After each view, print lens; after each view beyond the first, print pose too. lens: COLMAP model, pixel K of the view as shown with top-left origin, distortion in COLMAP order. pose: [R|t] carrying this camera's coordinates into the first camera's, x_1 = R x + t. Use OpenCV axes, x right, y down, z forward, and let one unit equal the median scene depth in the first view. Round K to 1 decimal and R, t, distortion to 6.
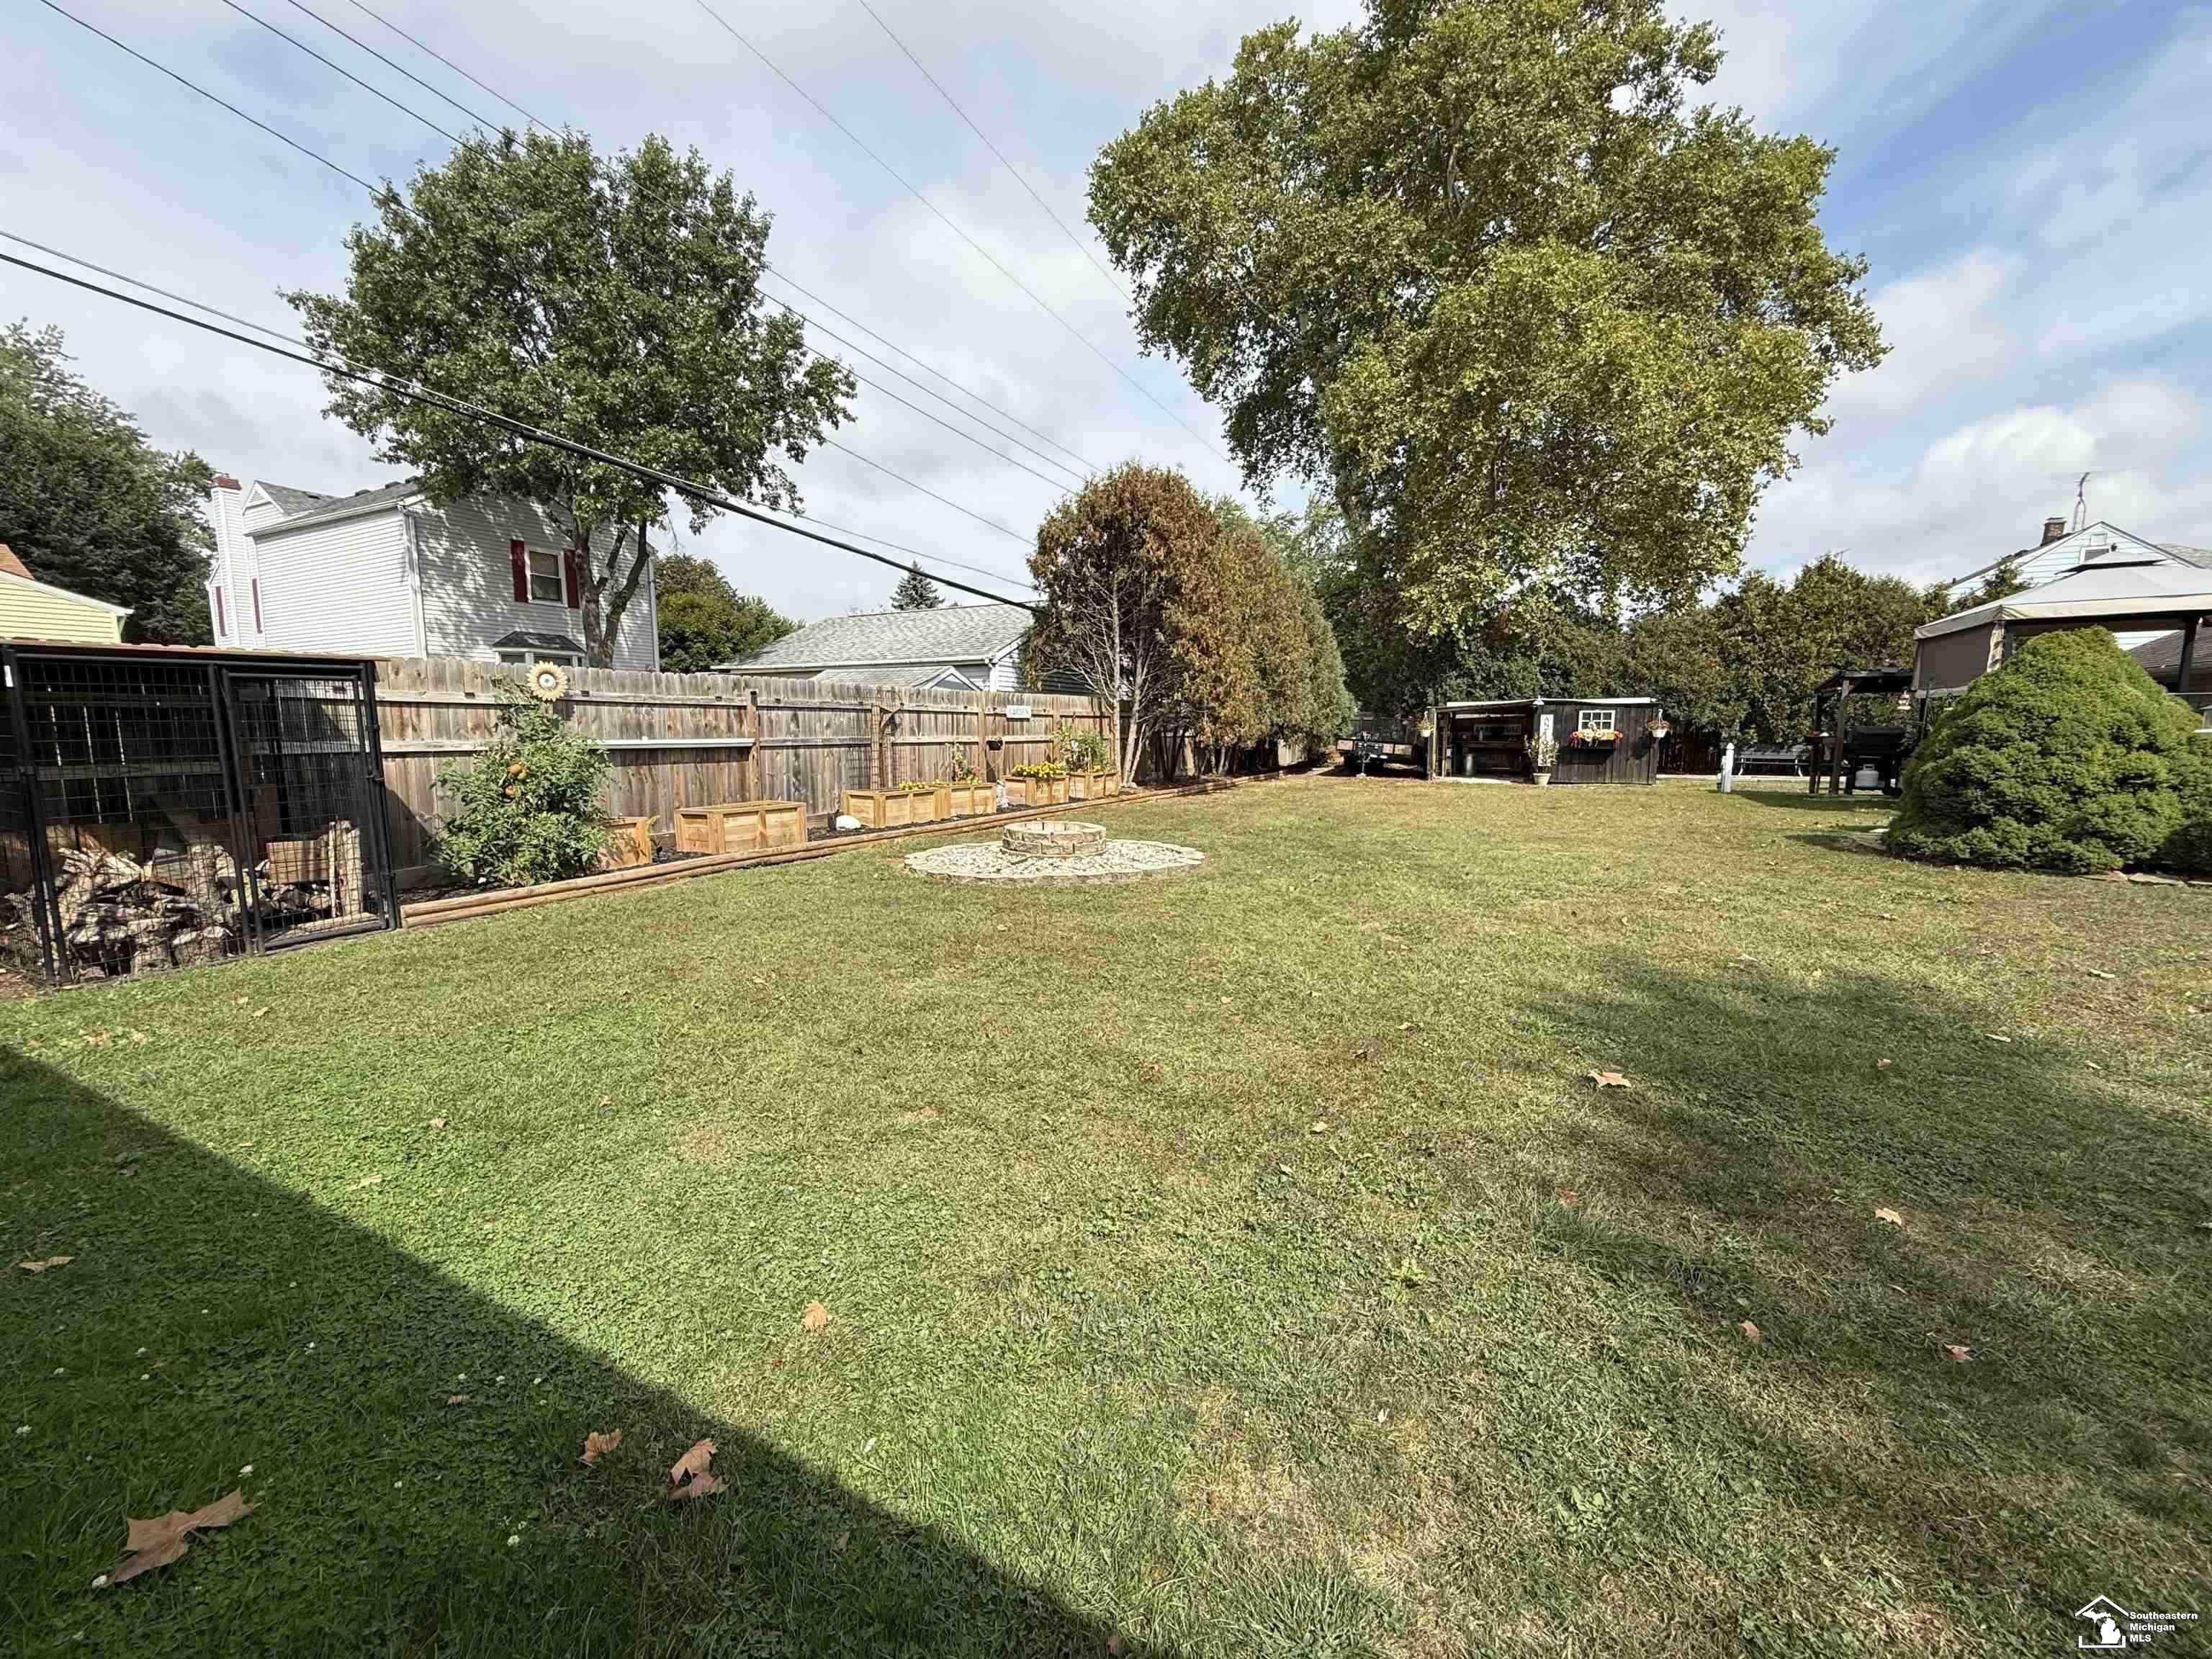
lens RADIAL K [[871.1, 0, 1106.0], [0, 871.1, 829.5], [0, 0, 1]] dist [-0.000112, -0.000073]
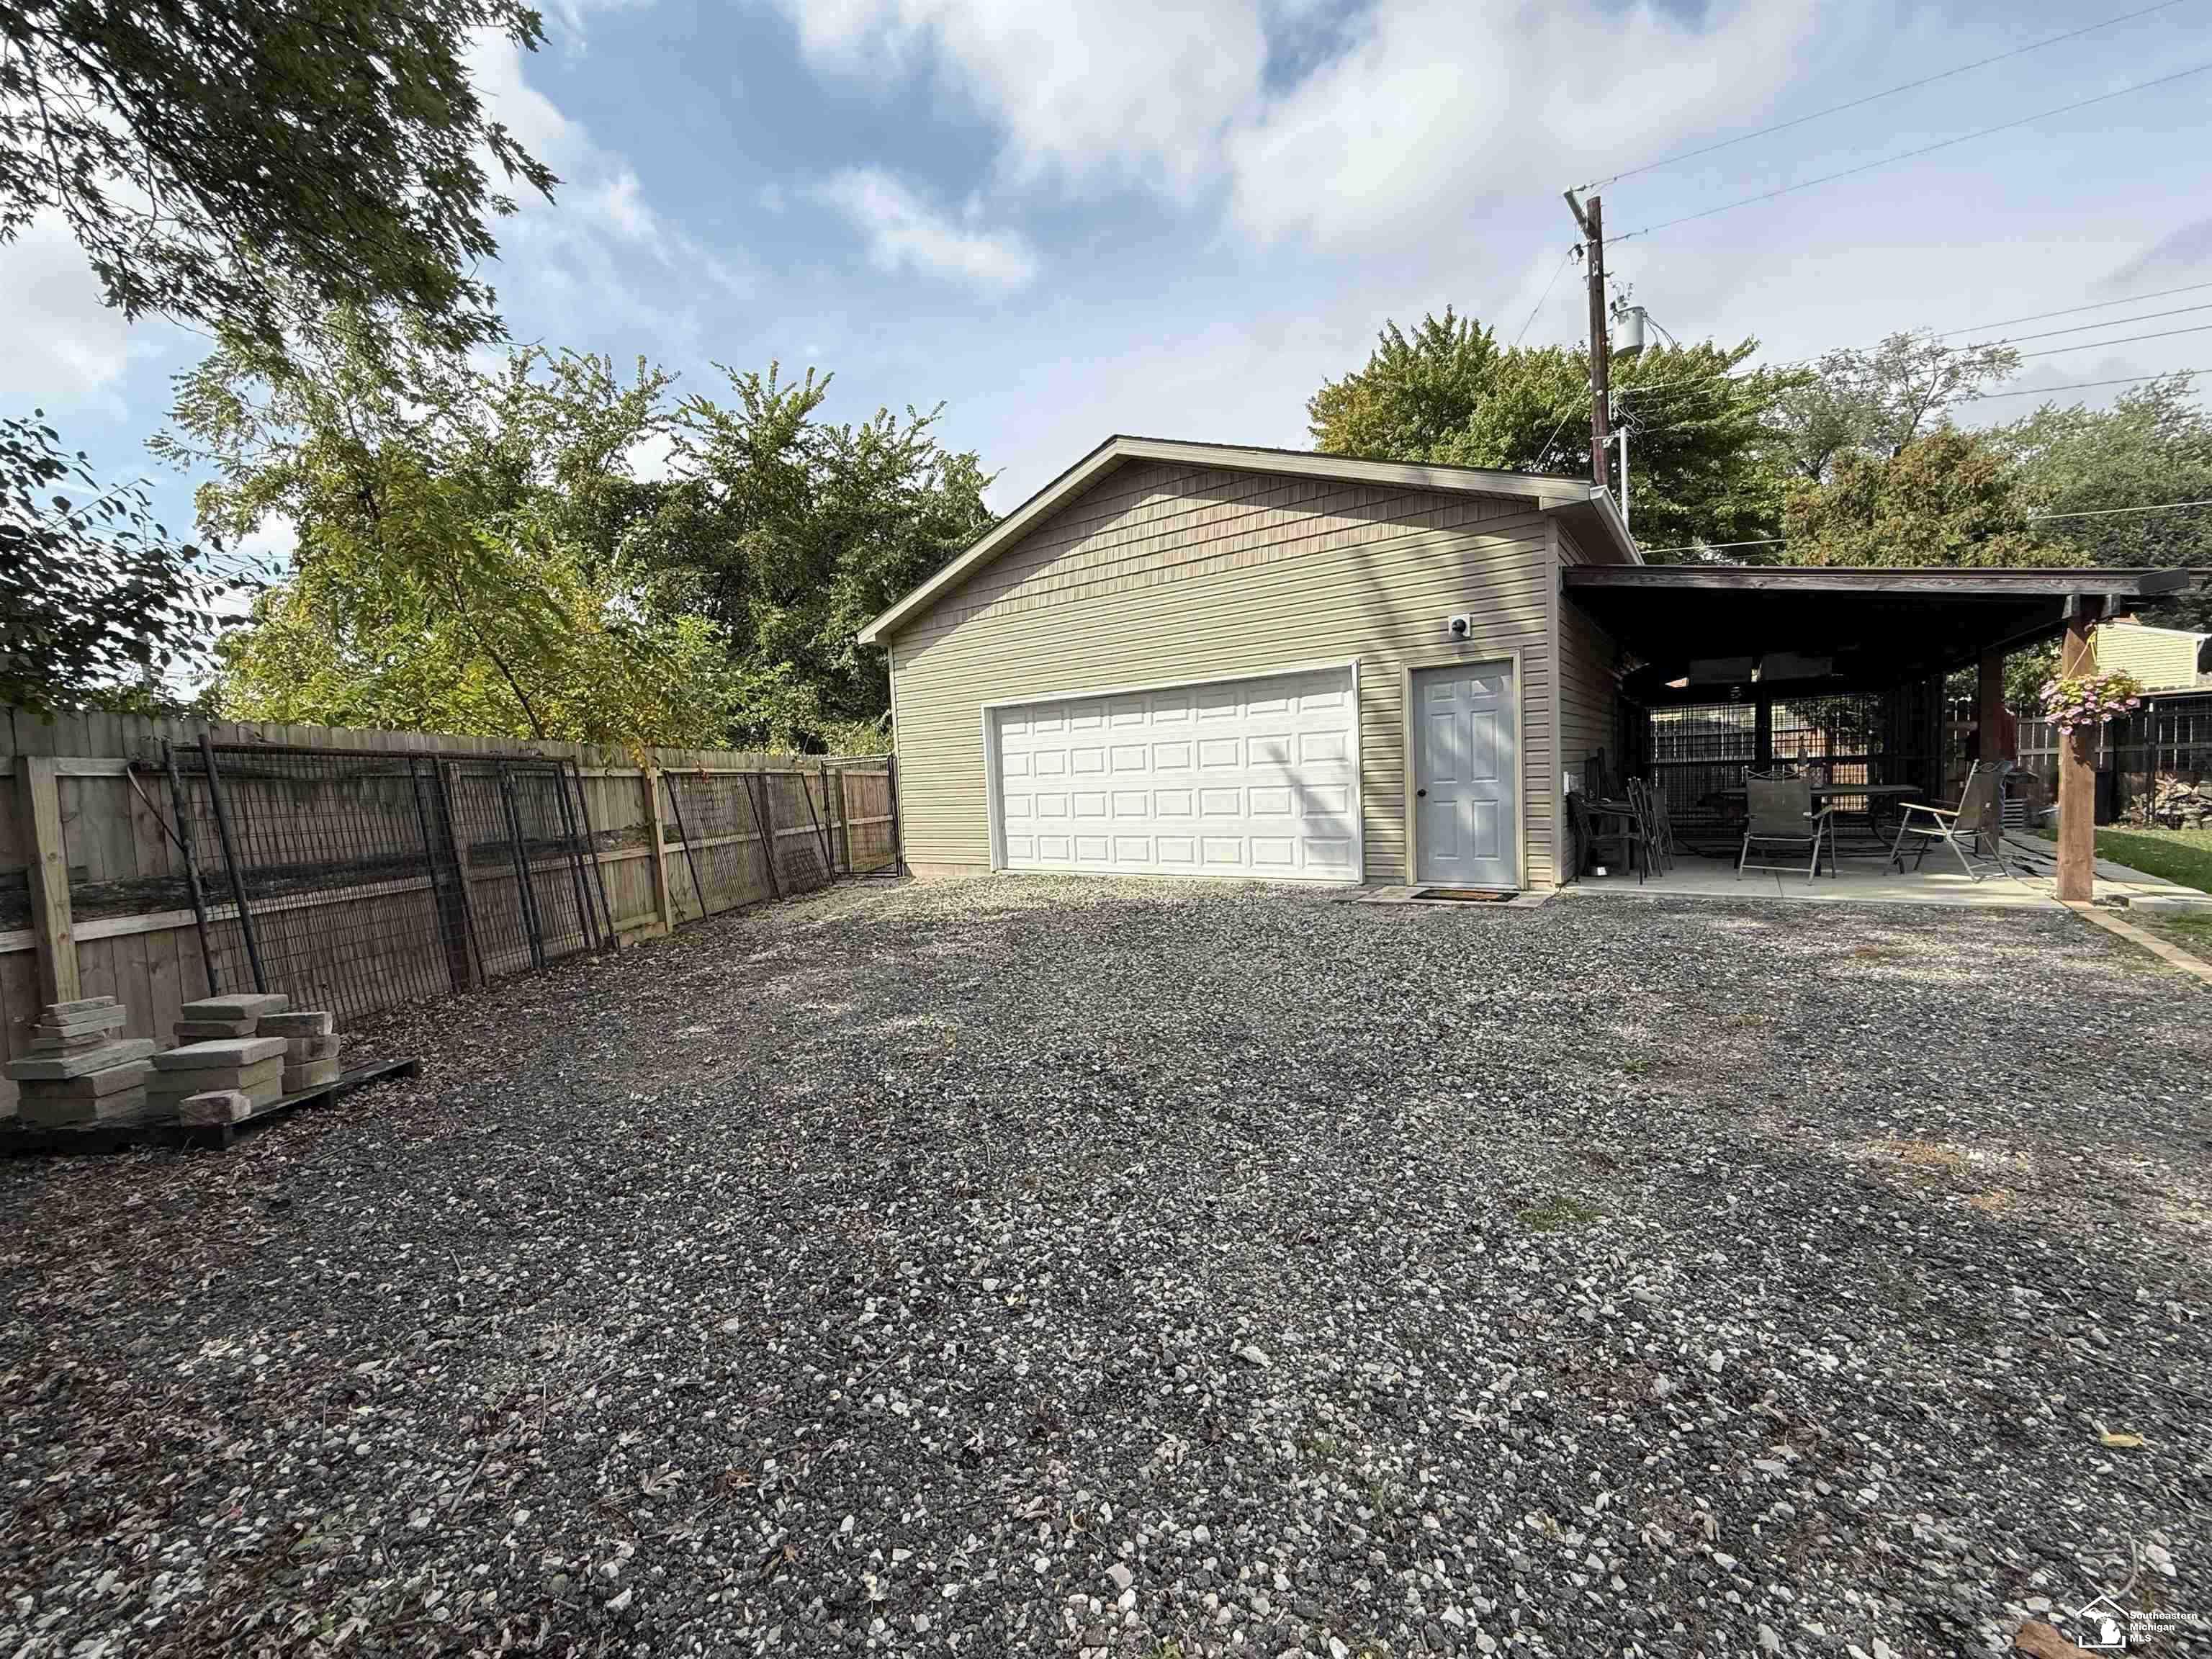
lens RADIAL K [[871.1, 0, 1106.0], [0, 871.1, 829.5], [0, 0, 1]] dist [-0.000112, -0.000073]
pose [[-0.163525, 0.057909, -0.984838, 1.627203], [-0.065215, 0.995458, 0.069361, 0.185115], [0.984381, 0.075568, -0.159006, -1.444945]]
